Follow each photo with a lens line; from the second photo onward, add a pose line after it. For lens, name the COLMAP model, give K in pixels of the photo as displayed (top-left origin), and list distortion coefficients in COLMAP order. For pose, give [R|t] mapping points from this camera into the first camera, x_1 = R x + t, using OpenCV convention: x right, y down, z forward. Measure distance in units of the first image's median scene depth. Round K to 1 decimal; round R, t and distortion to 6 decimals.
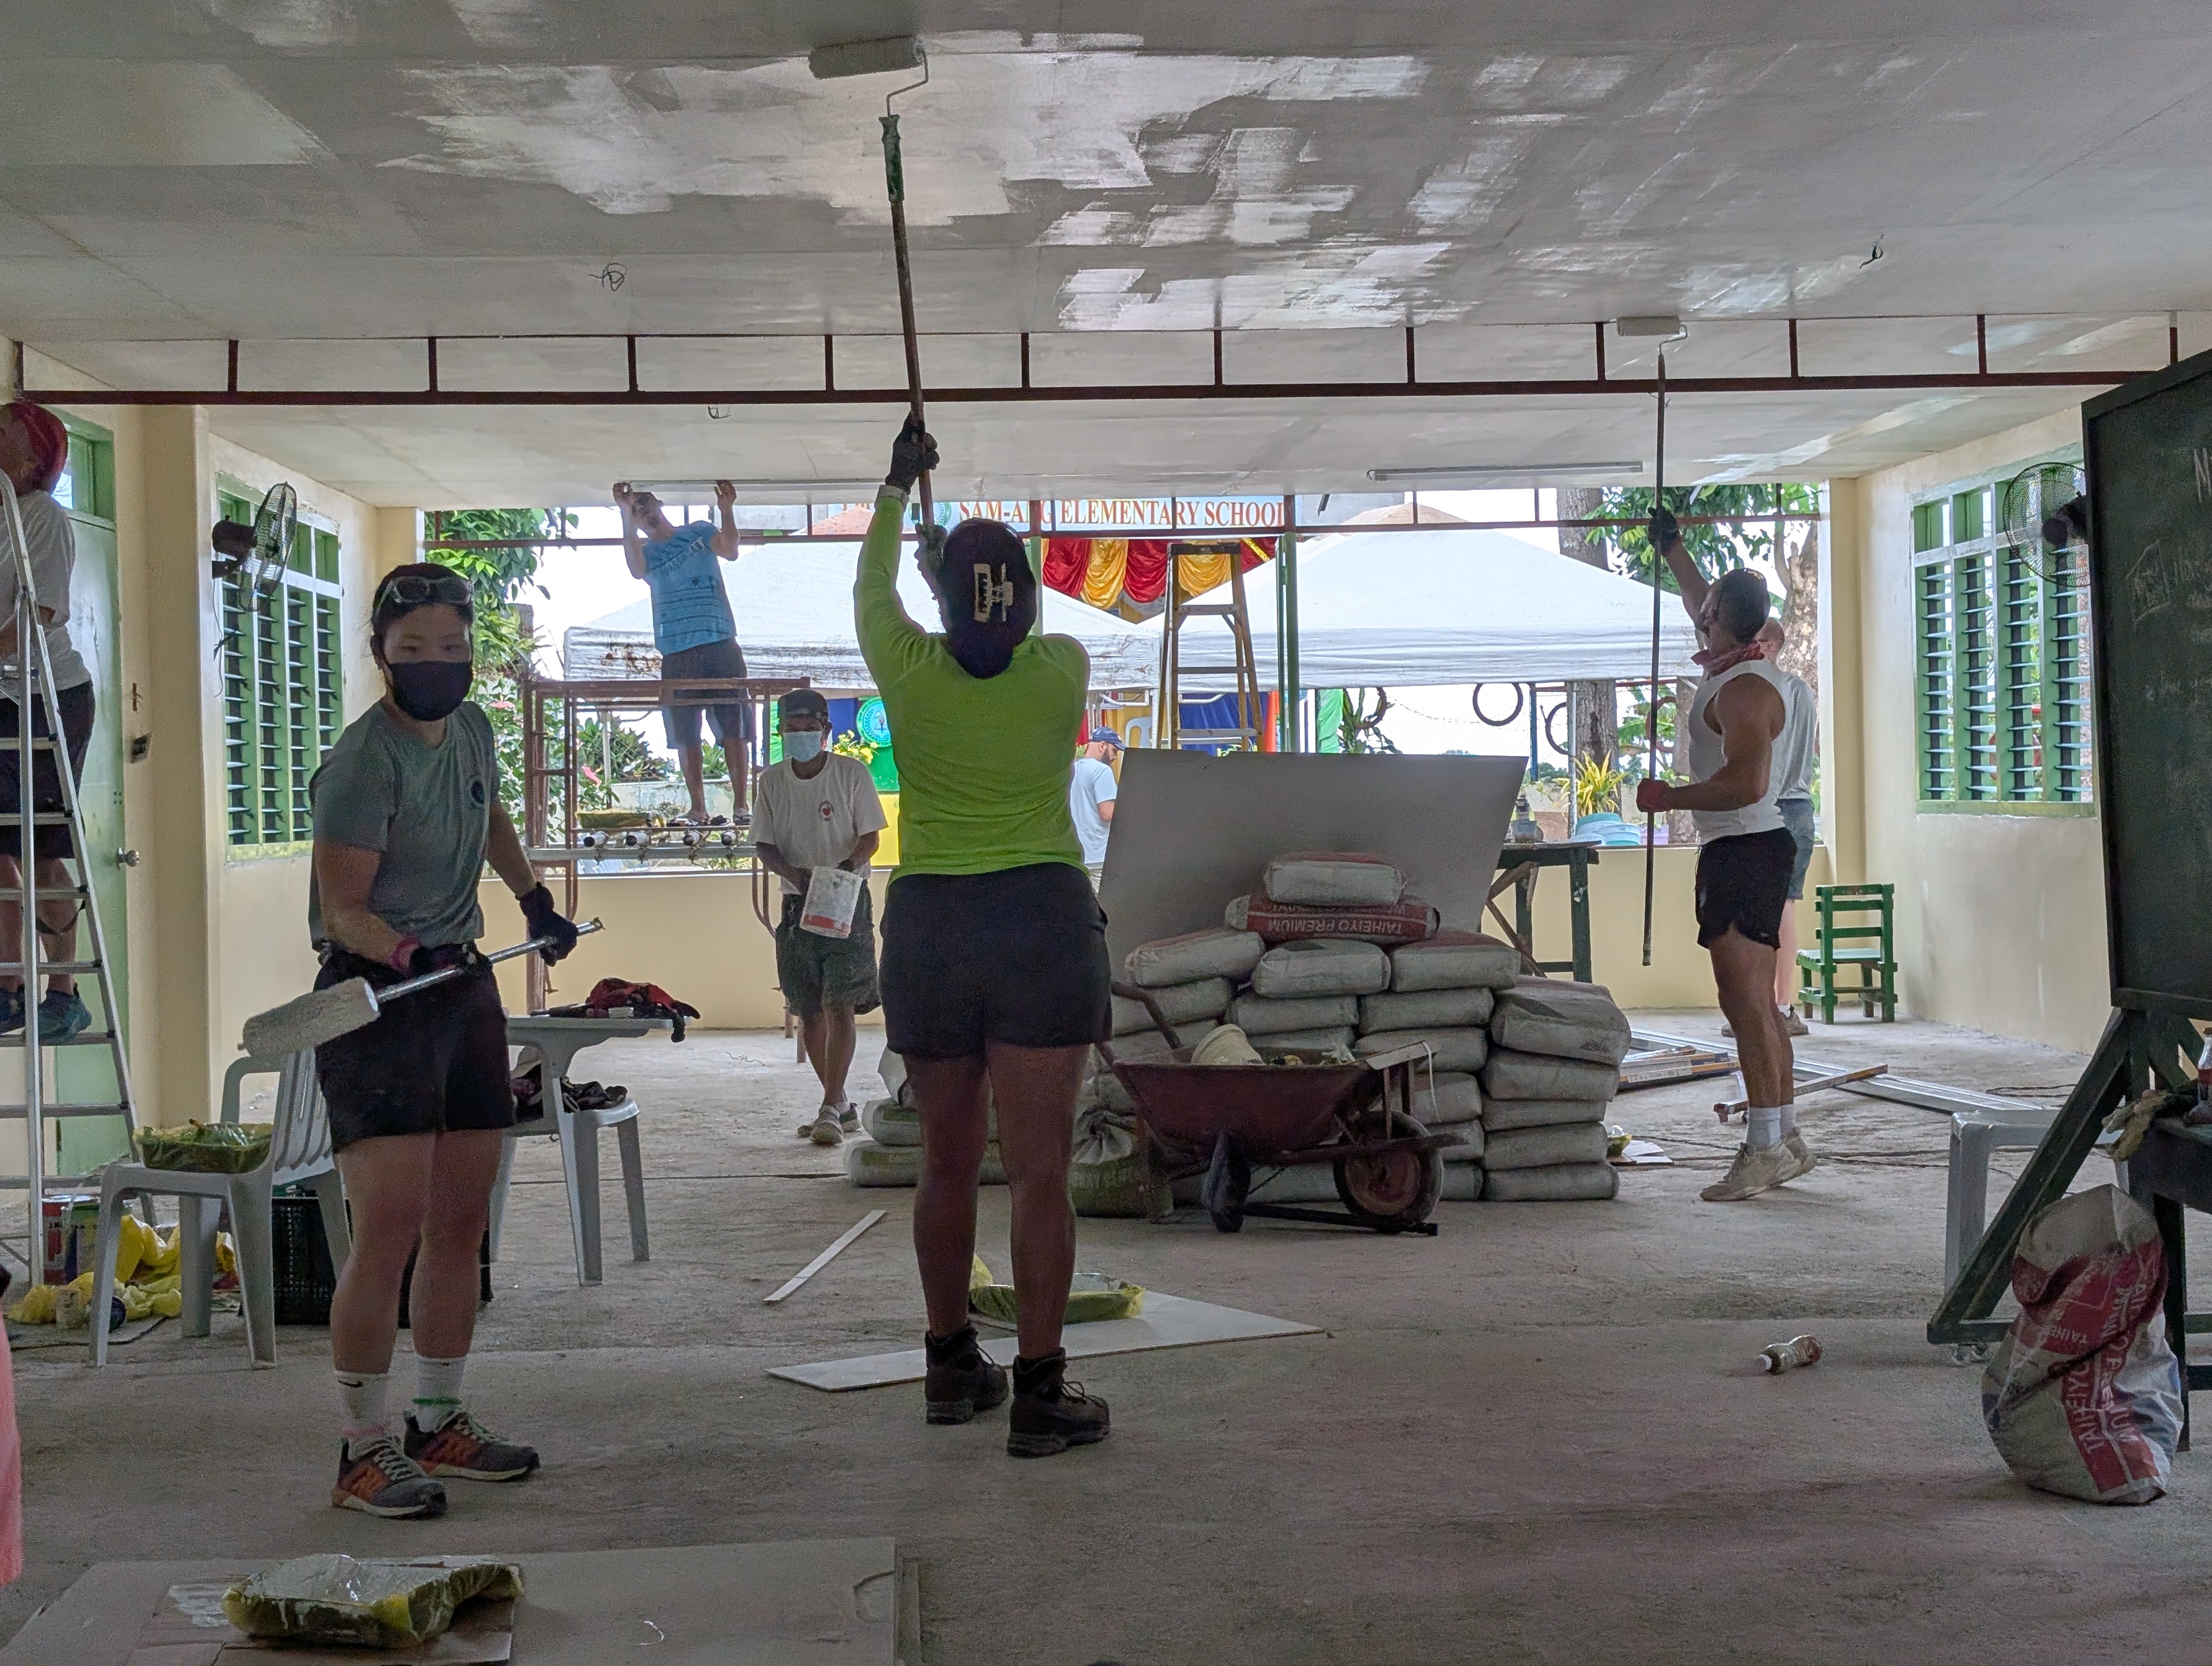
lens RADIAL K [[3137.5, 0, 1106.0], [0, 3137.5, 833.0], [0, 0, 1]] dist [0.007879, 0.006916]
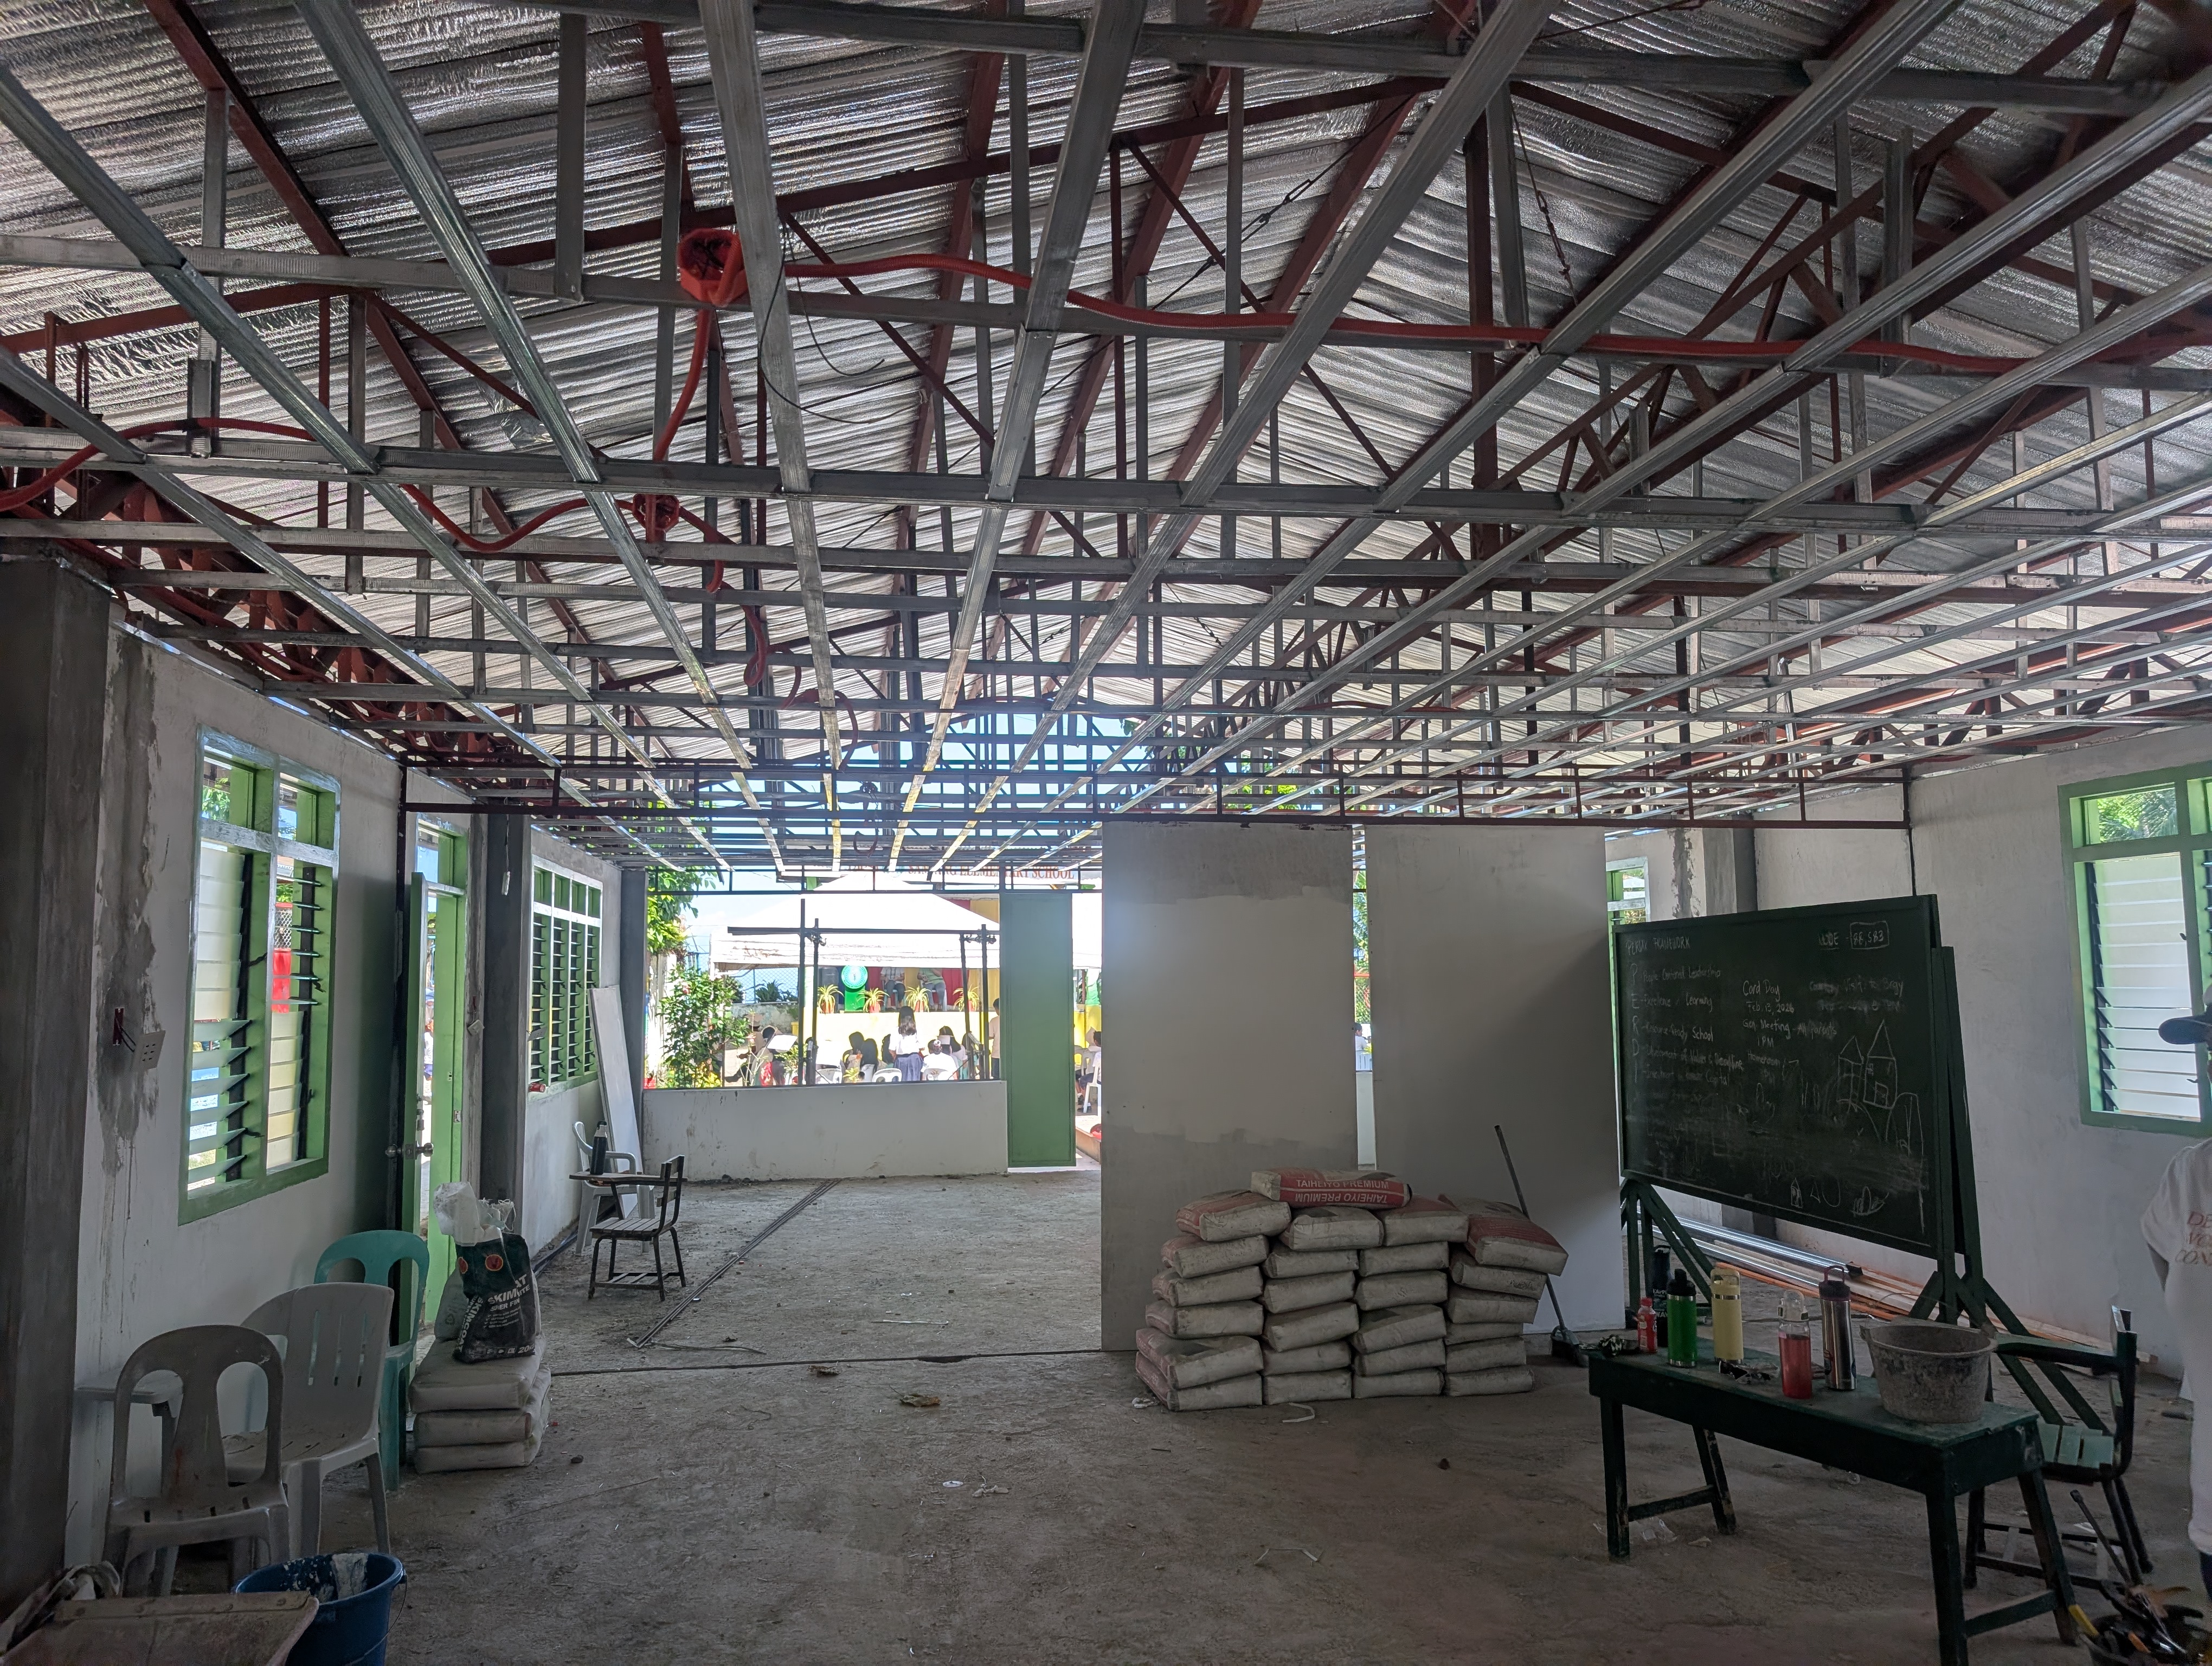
lens RADIAL K [[1577.6, 0, 1106.0], [0, 1577.6, 833.0], [0, 0, 1]] dist [-0.000527, -0.000102]
pose [[0.996171, 0.018360, 0.085476, -0.098663], [-0.007673, 0.992287, -0.123725, -0.046355], [-0.087088, 0.122596, 0.988628, 0.277219]]
